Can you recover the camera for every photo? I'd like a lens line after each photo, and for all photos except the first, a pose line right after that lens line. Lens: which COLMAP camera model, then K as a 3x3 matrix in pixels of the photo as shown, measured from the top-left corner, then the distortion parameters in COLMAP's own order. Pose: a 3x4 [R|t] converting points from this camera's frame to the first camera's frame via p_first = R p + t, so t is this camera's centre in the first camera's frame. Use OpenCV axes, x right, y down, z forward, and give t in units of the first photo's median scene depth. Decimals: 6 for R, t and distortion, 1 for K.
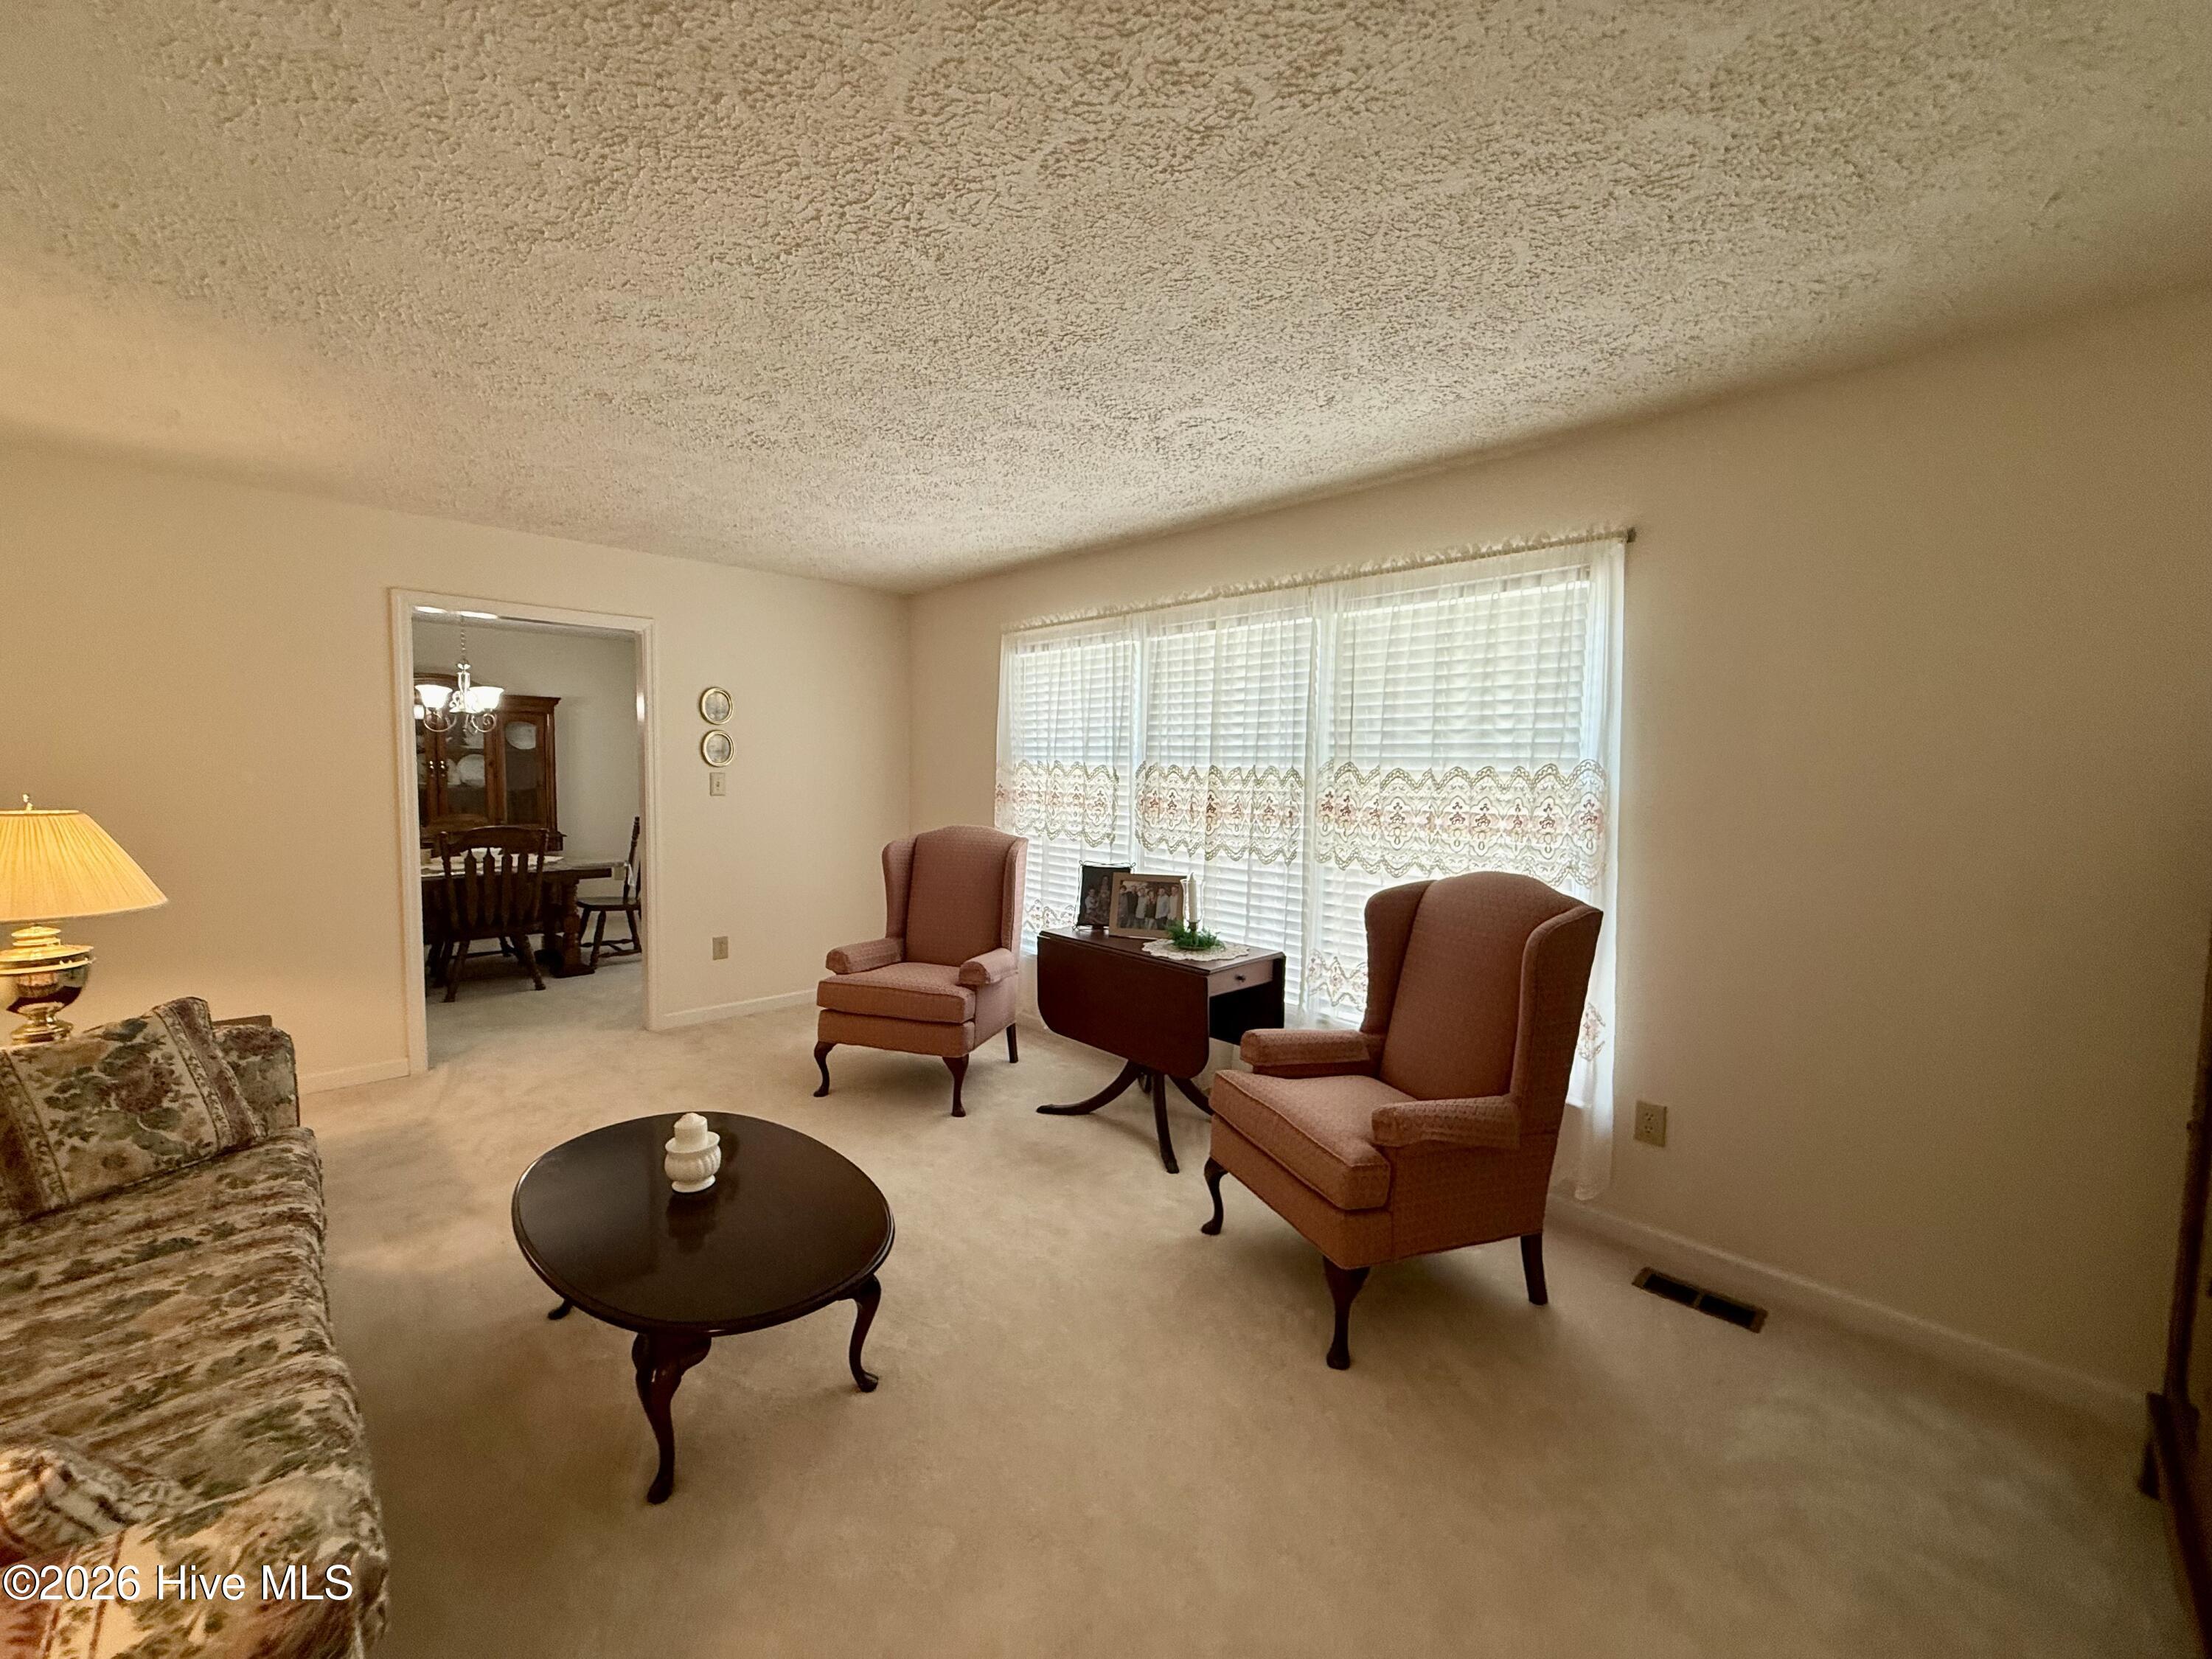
lens RADIAL K [[883.0, 0, 1101.9], [0, 883.0, 828.0], [0, 0, 1]] dist [0.002041, 0.000584]
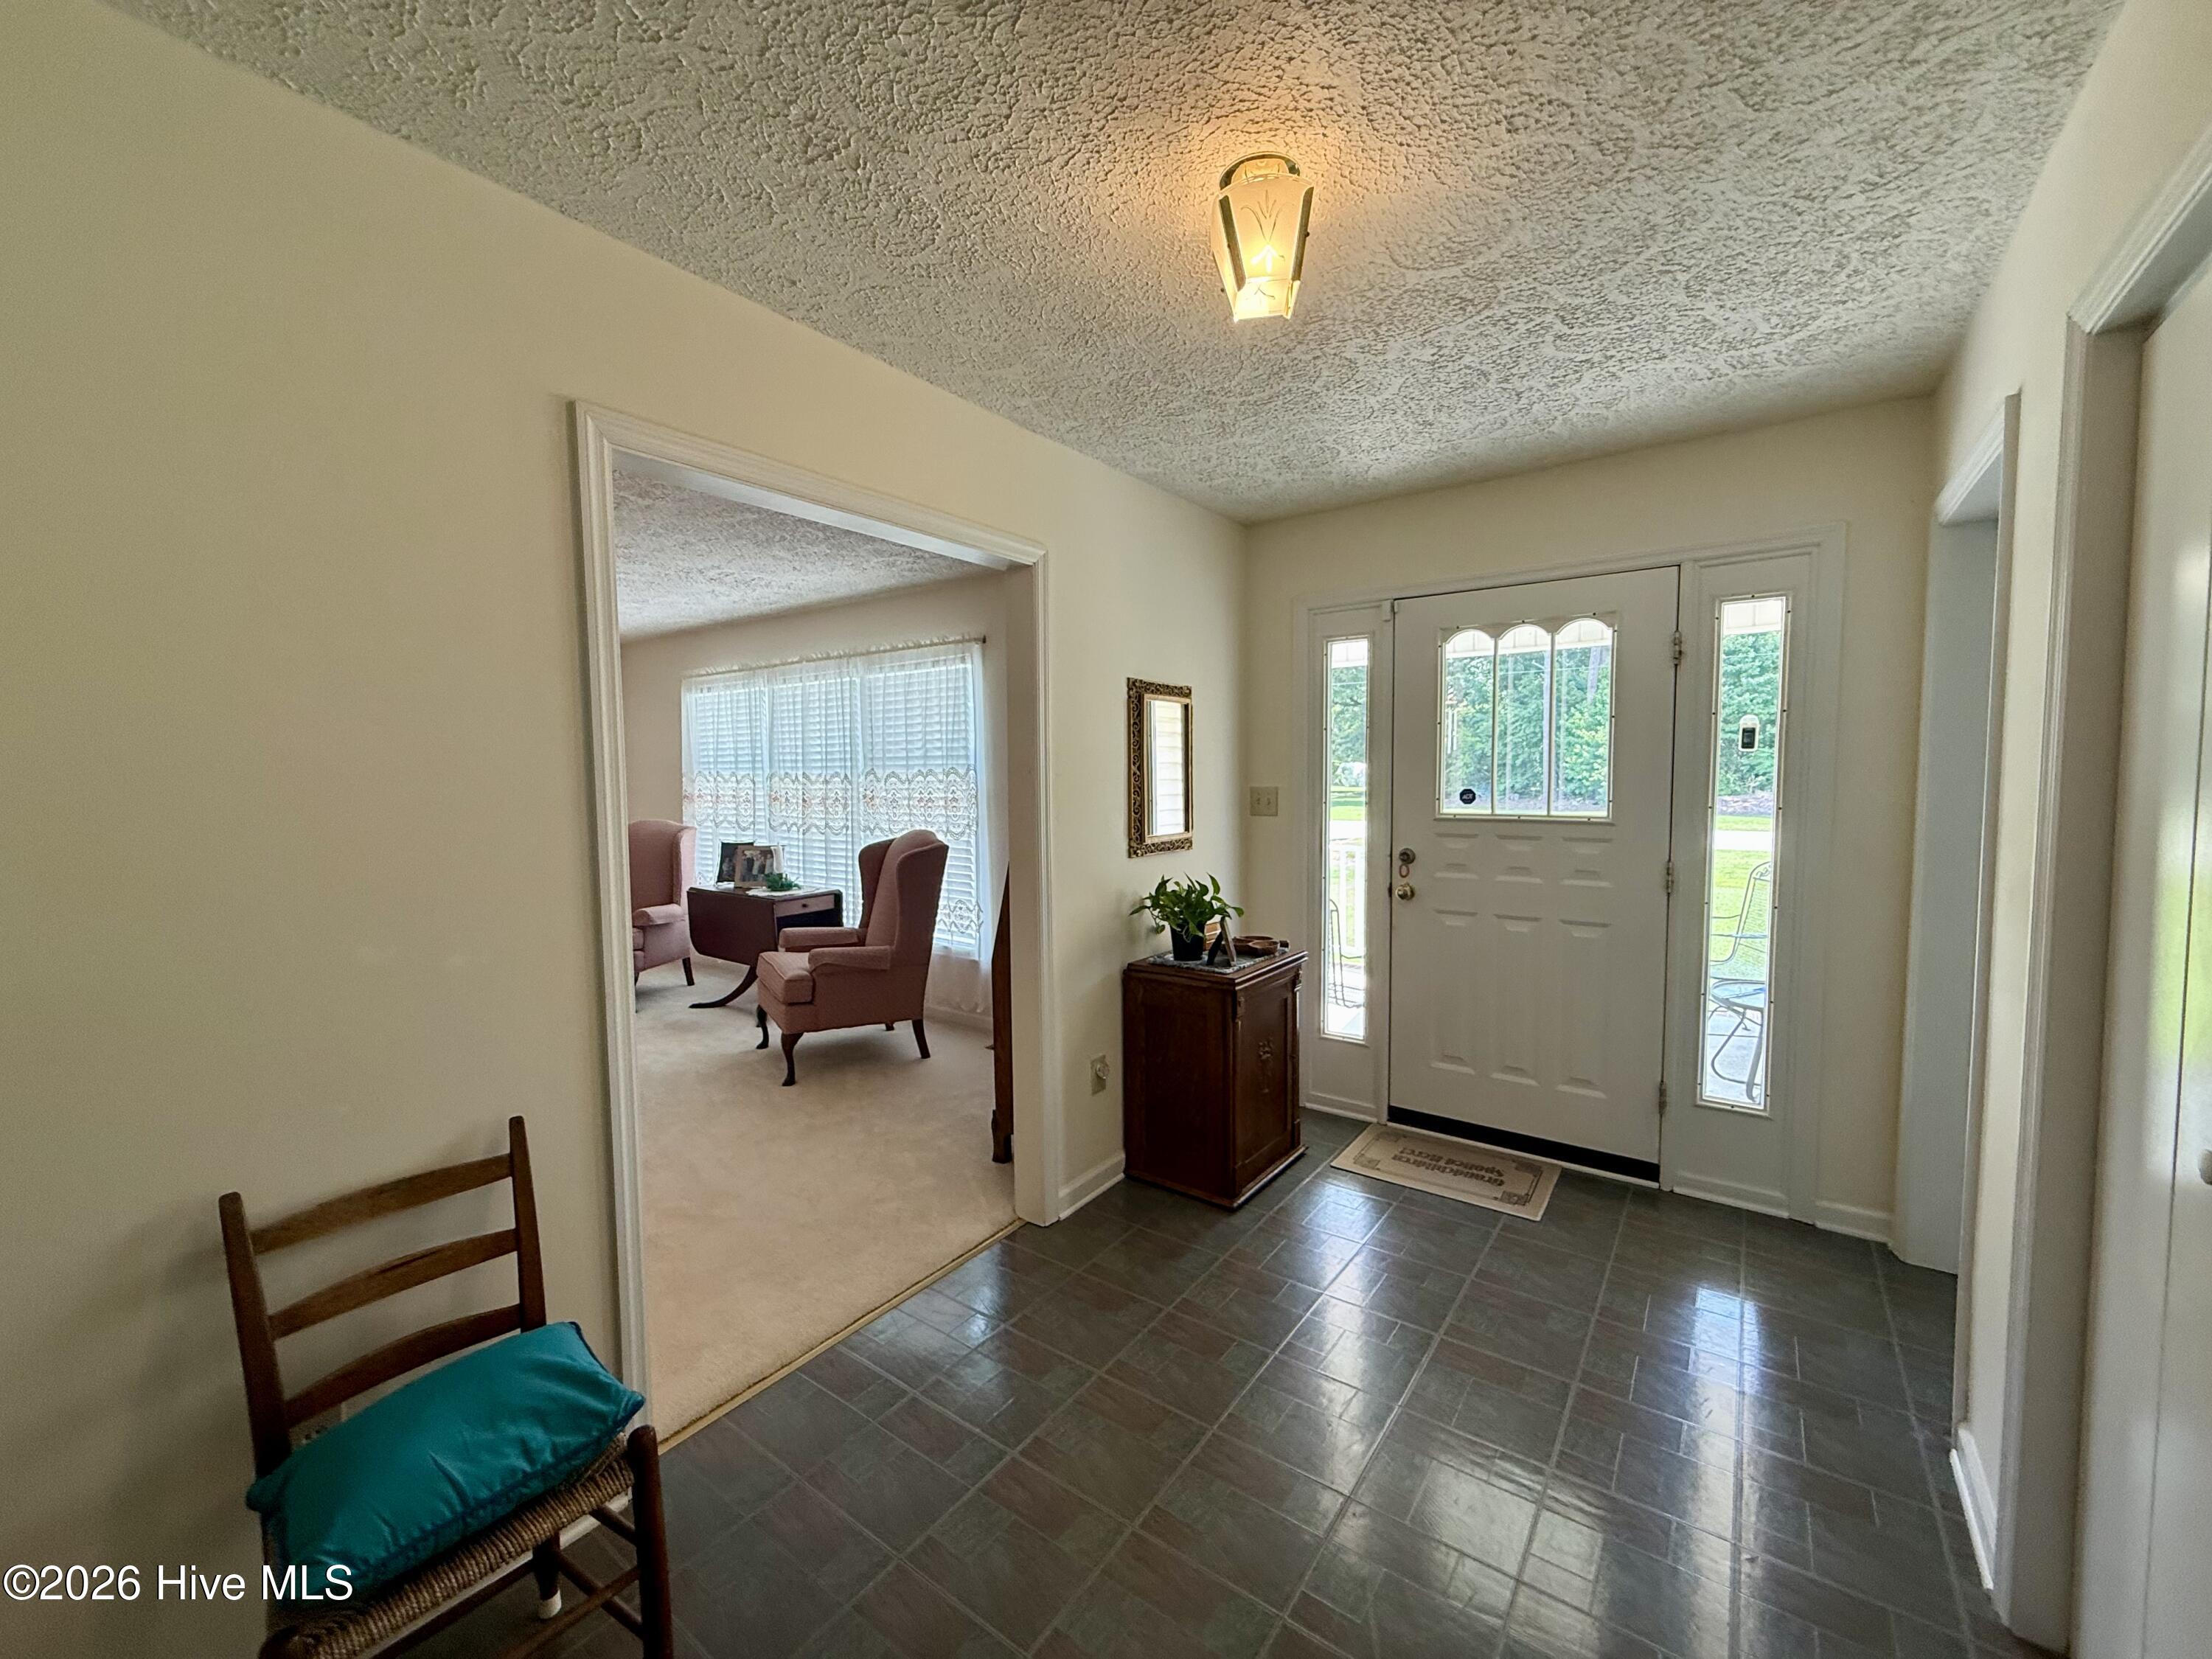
lens RADIAL K [[883.0, 0, 1094.5], [0, 883.0, 829.2], [0, 0, 1]] dist [0.002041, 0.000584]
pose [[0.985611, -0.039806, 0.164276, 0.392262], [0.039776, 0.999203, 0.003473, 0.044841], [-0.164283, 0.003111, 0.986408, -0.624053]]
